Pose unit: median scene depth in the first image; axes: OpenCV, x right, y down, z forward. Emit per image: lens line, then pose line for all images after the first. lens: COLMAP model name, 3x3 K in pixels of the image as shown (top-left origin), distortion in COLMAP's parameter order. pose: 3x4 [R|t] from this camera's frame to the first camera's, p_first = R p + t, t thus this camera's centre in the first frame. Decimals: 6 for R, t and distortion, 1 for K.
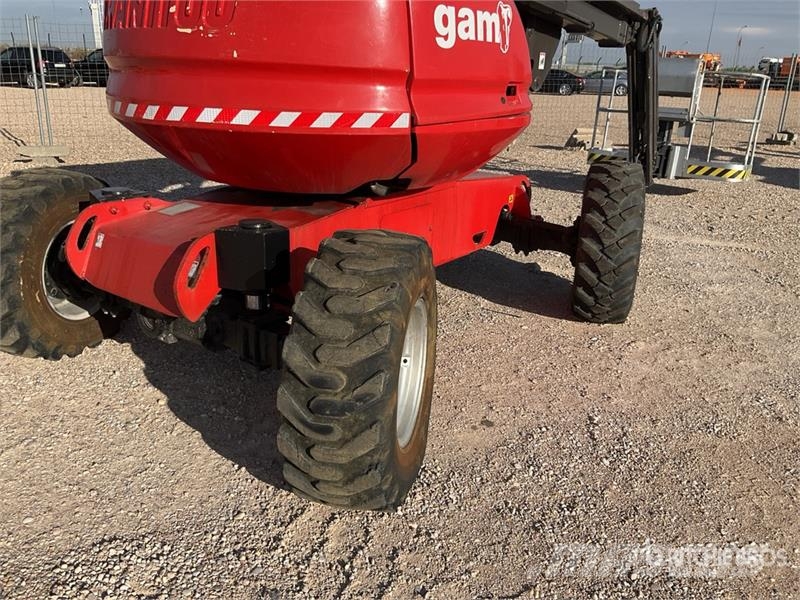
lens RADIAL K [[672.0, 0, 400.0], [0, 672.0, 300.0], [0, 0, 1]] dist [0.093470, -0.230704]
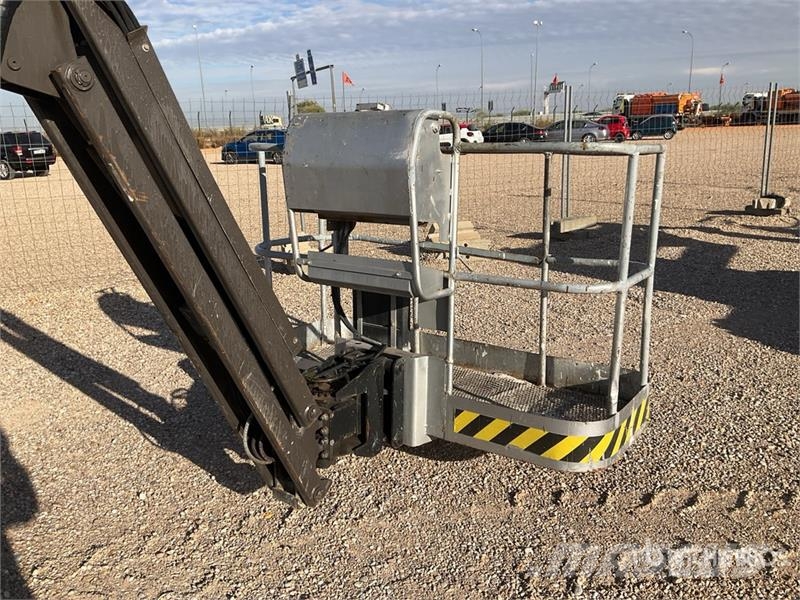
lens RADIAL K [[672.0, 0, 400.0], [0, 672.0, 300.0], [0, 0, 1]] dist [0.093470, -0.230704]
pose [[0.997862, -0.064050, -0.012965, 1.045658], [0.062755, 0.994547, -0.083296, -0.587607], [0.018229, 0.082305, 0.996440, 1.681048]]
